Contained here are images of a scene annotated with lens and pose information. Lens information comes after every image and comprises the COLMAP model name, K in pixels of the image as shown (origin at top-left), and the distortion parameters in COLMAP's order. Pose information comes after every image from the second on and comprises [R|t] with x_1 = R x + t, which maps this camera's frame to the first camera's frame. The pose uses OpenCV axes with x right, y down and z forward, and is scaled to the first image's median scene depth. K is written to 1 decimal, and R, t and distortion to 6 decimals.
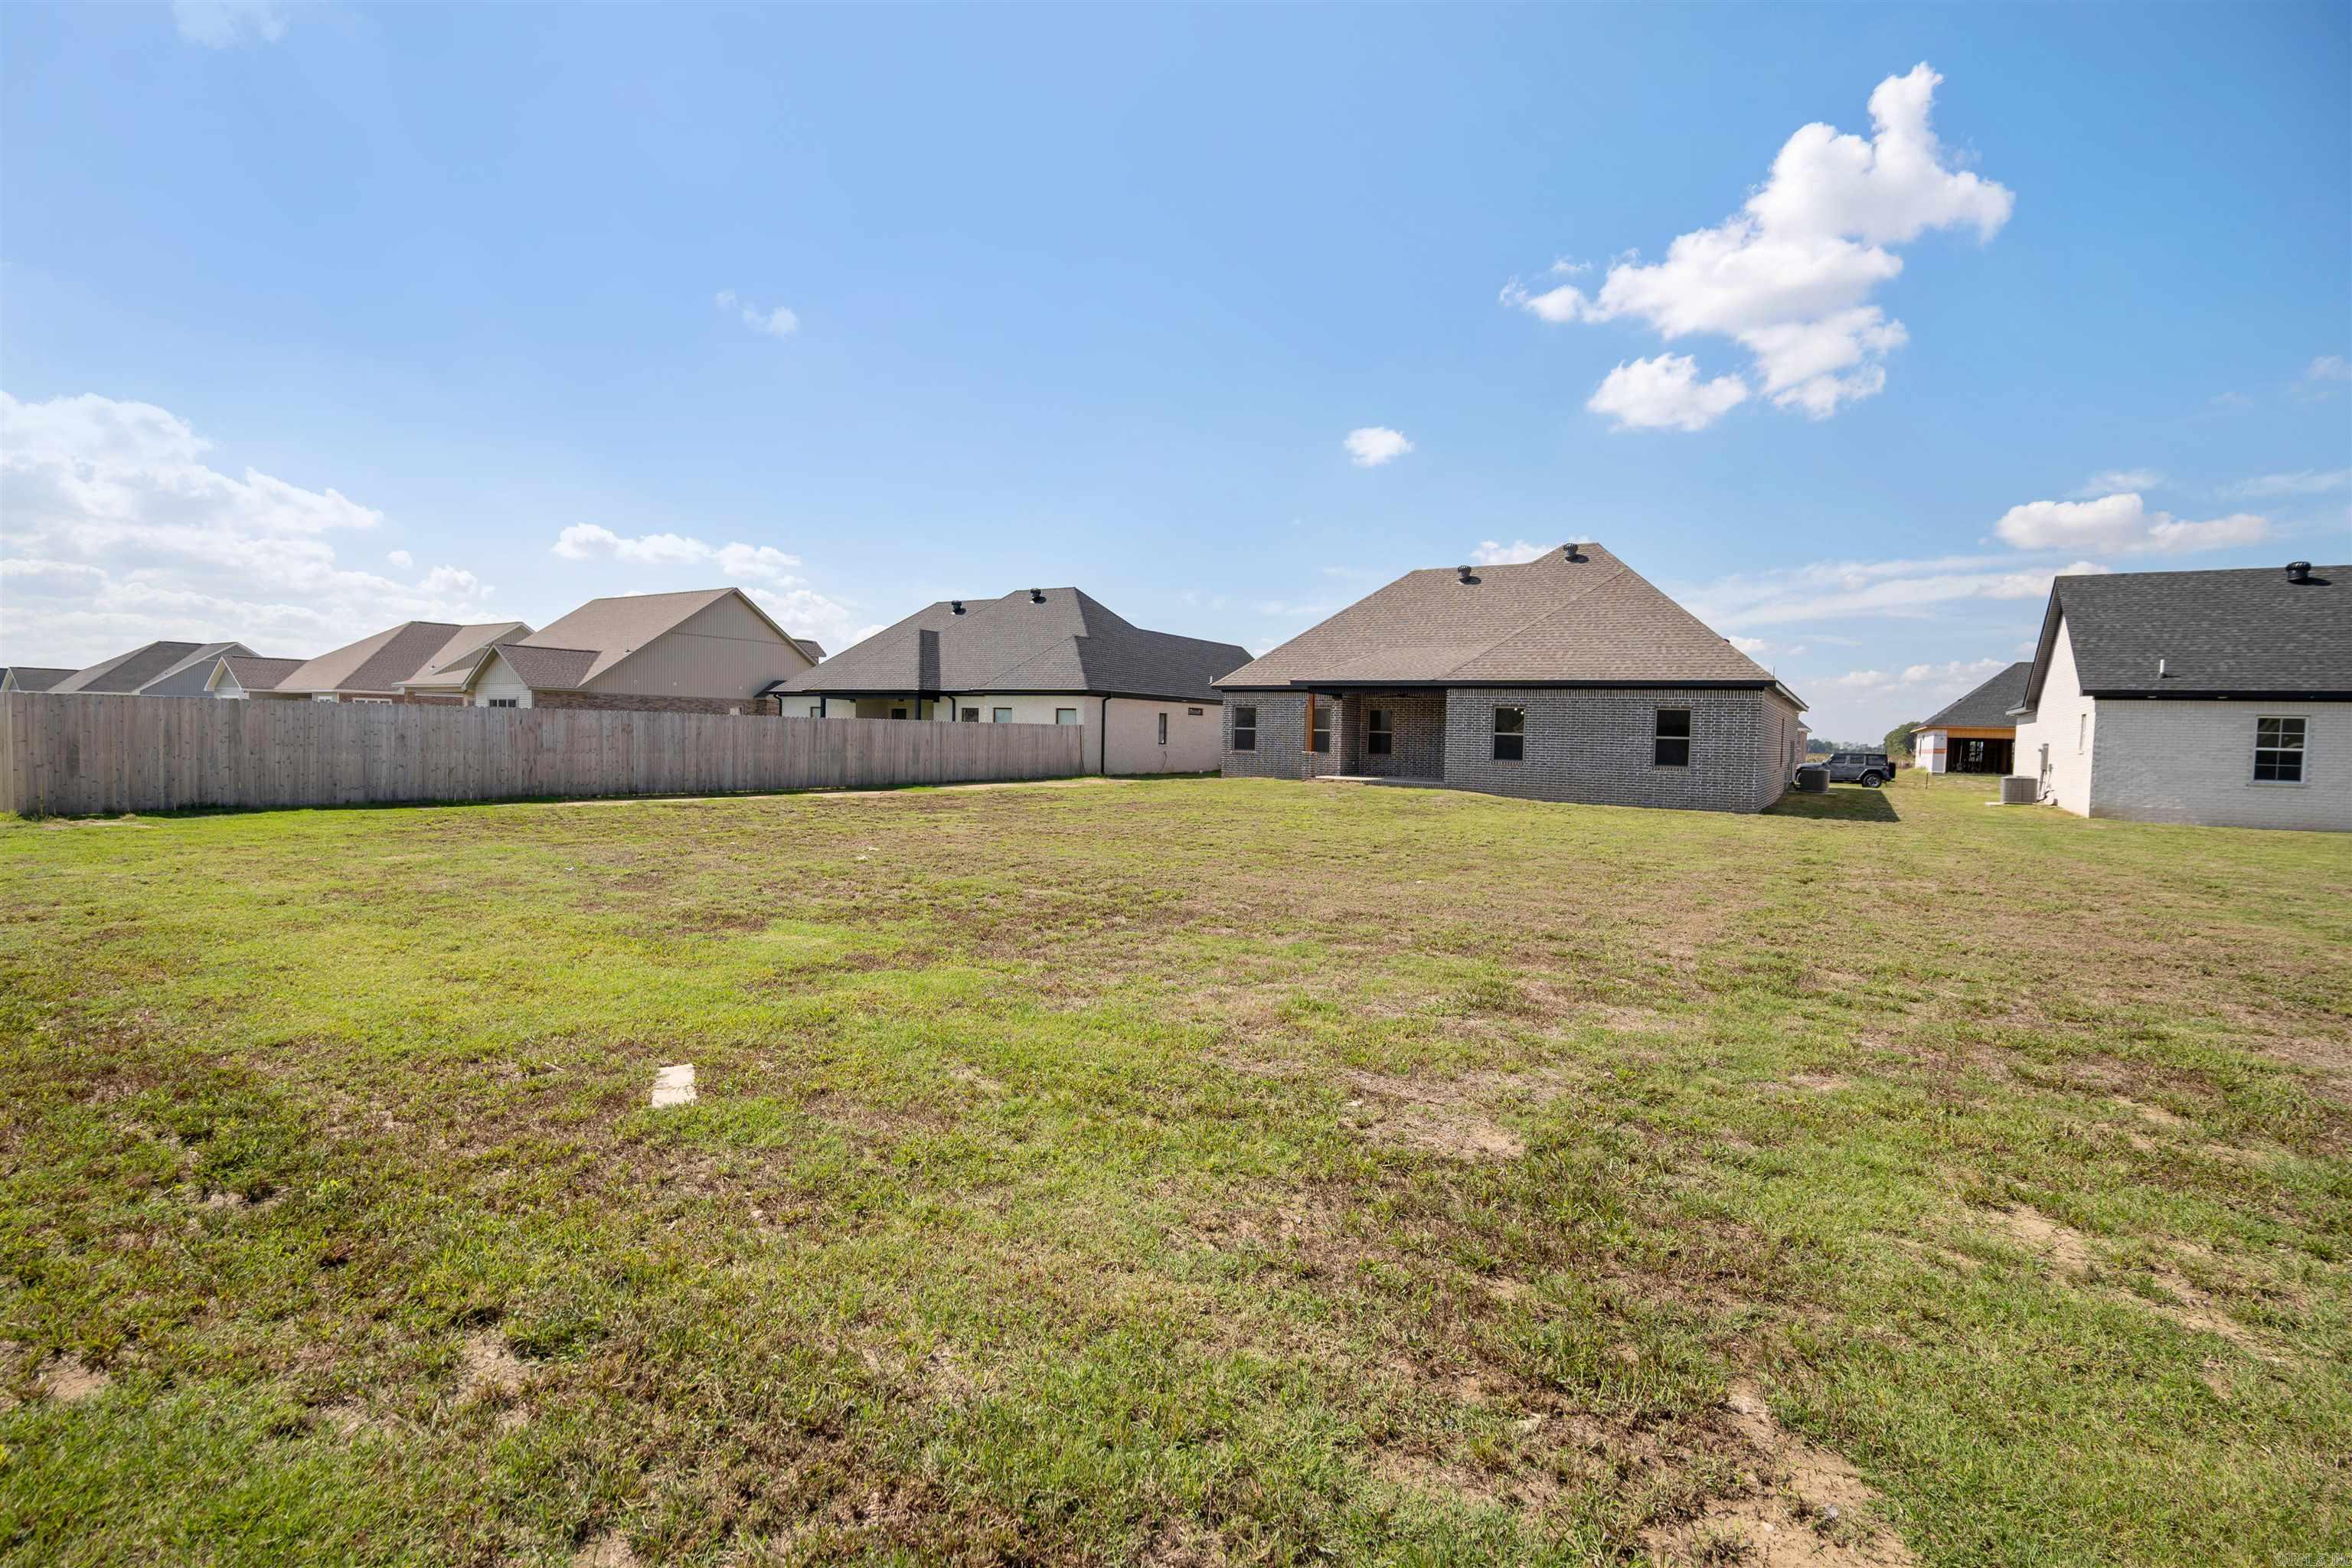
lens RADIAL K [[1132.5, 0, 1179.4], [0, 1132.5, 778.7], [0, 0, 1]] dist [-0.017857, 0.003238]
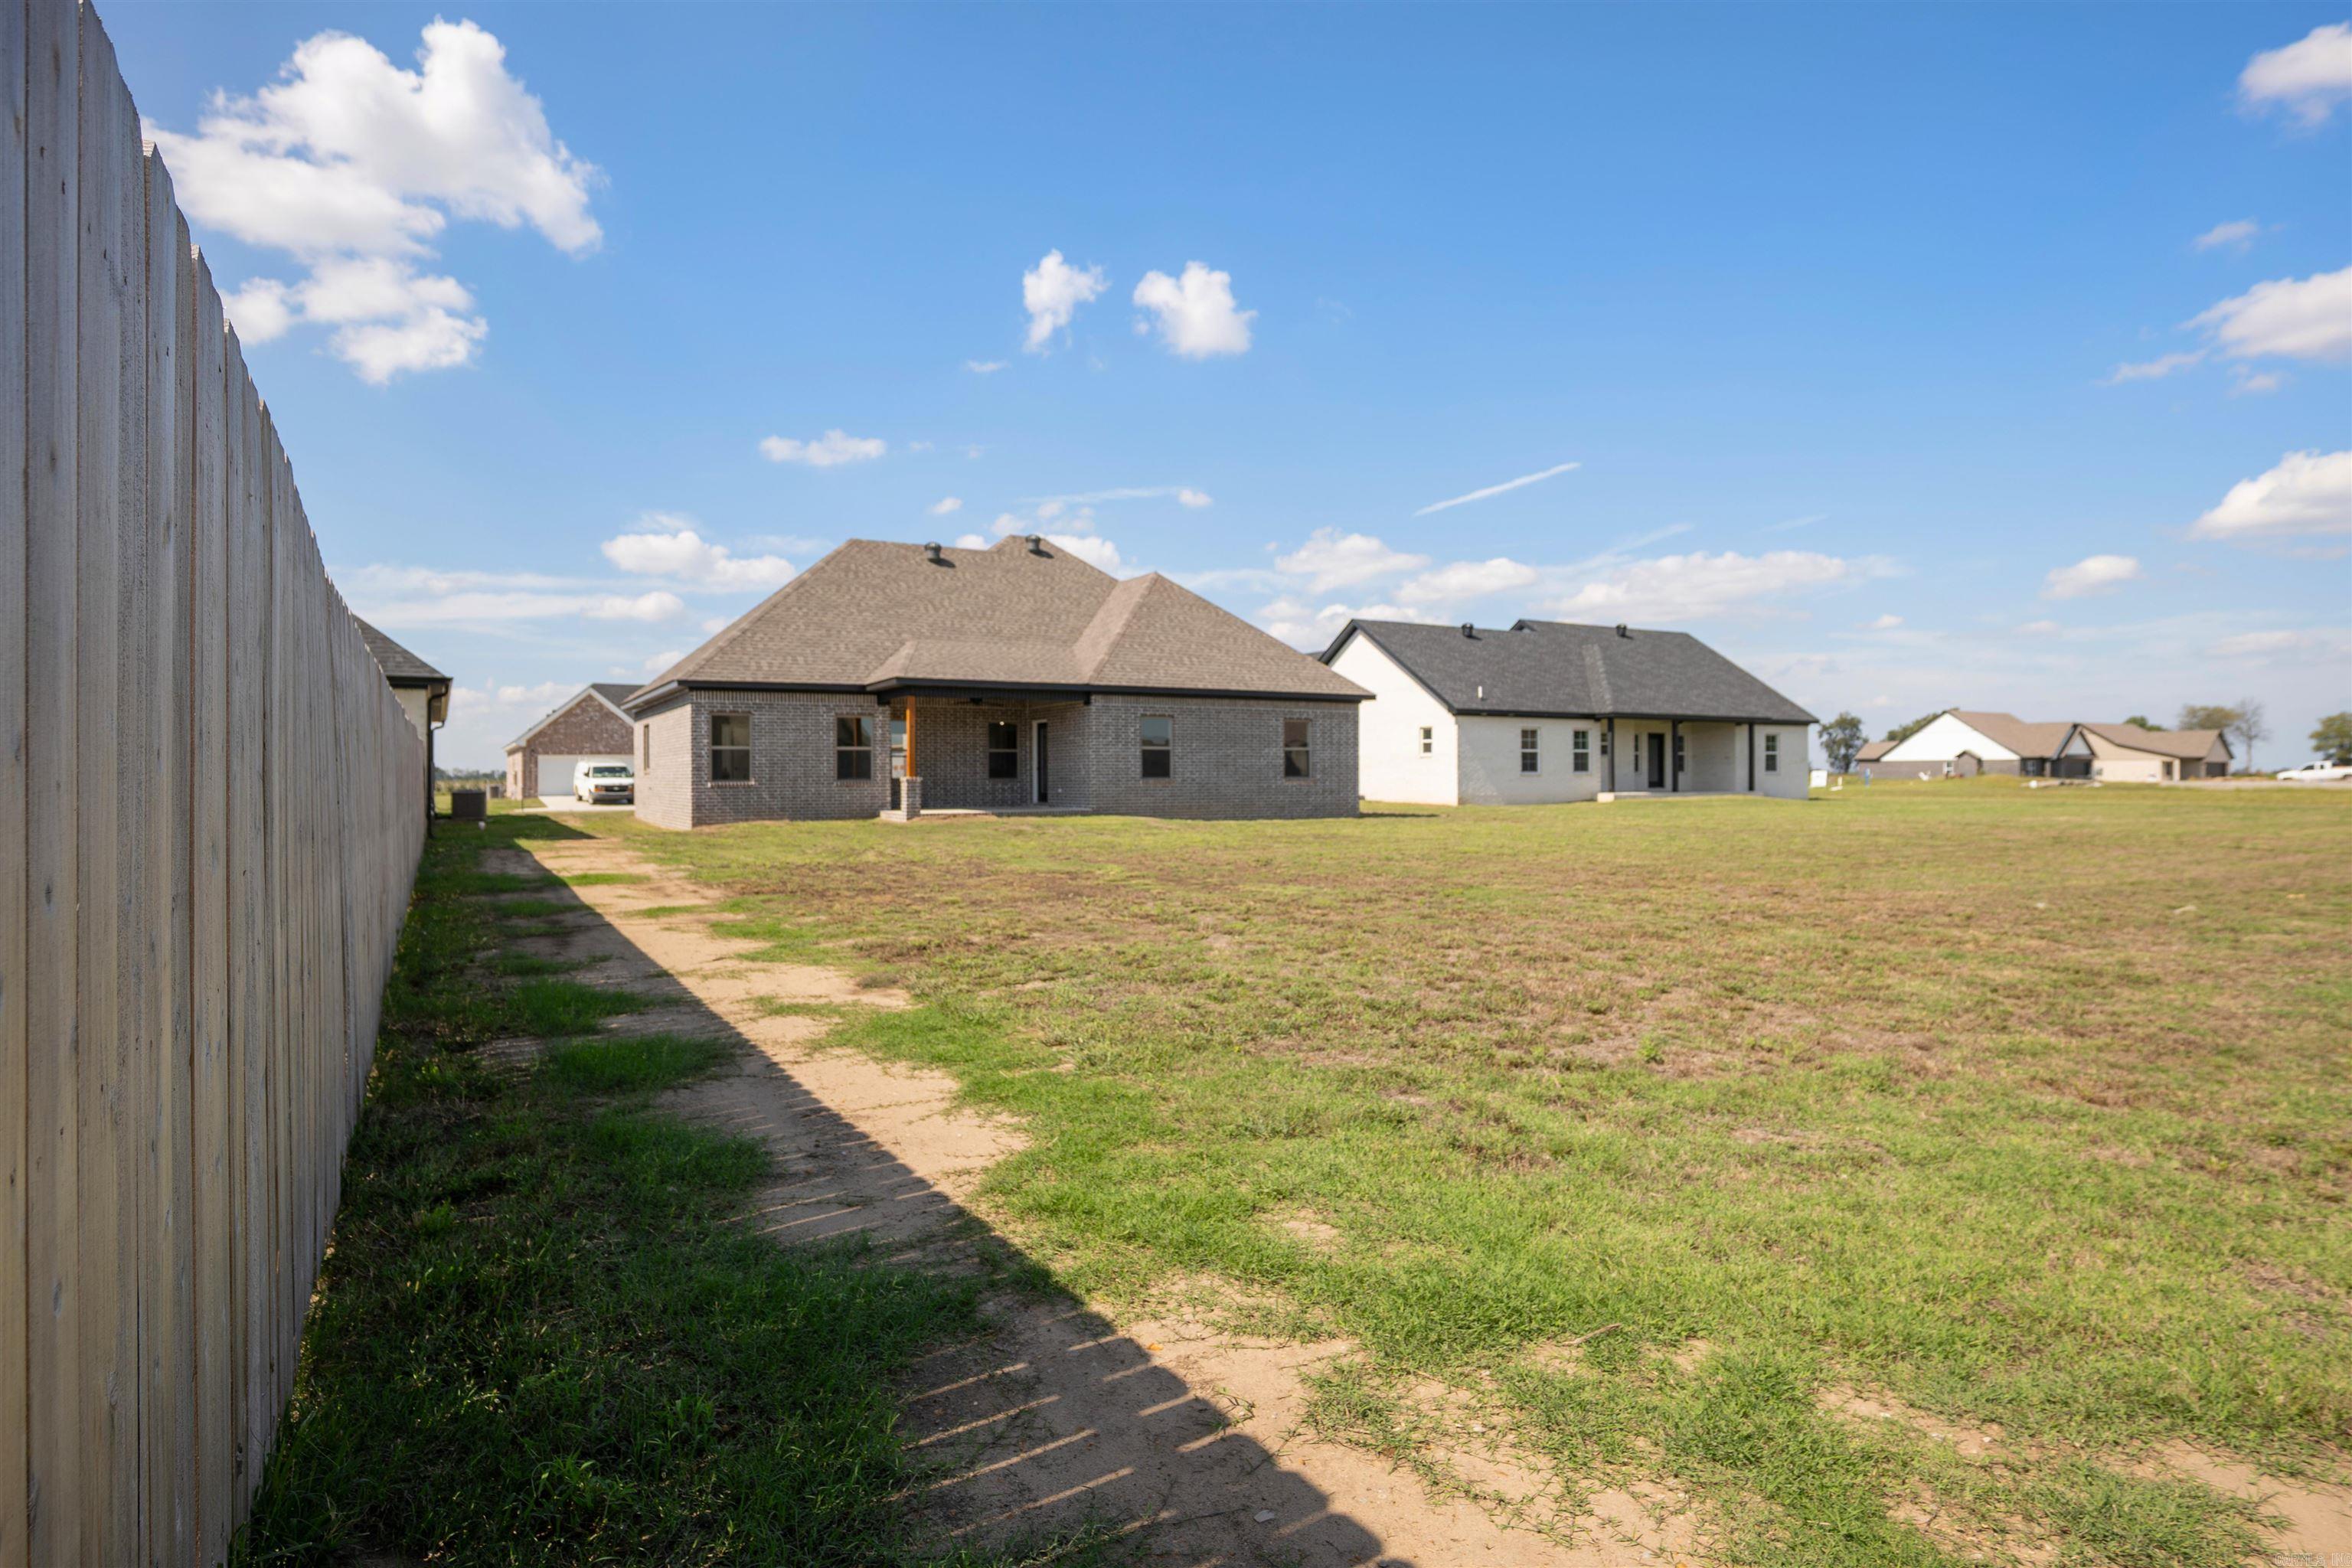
lens RADIAL K [[1327.3, 0, 1177.2], [0, 1327.3, 783.1], [0, 0, 1]] dist [-0.003825, -0.000896]
pose [[0.426596, -0.030167, 0.903939, -0.621780], [0.057606, 0.998321, 0.006131, -0.016843], [-0.902606, 0.049457, 0.427617, 0.530612]]
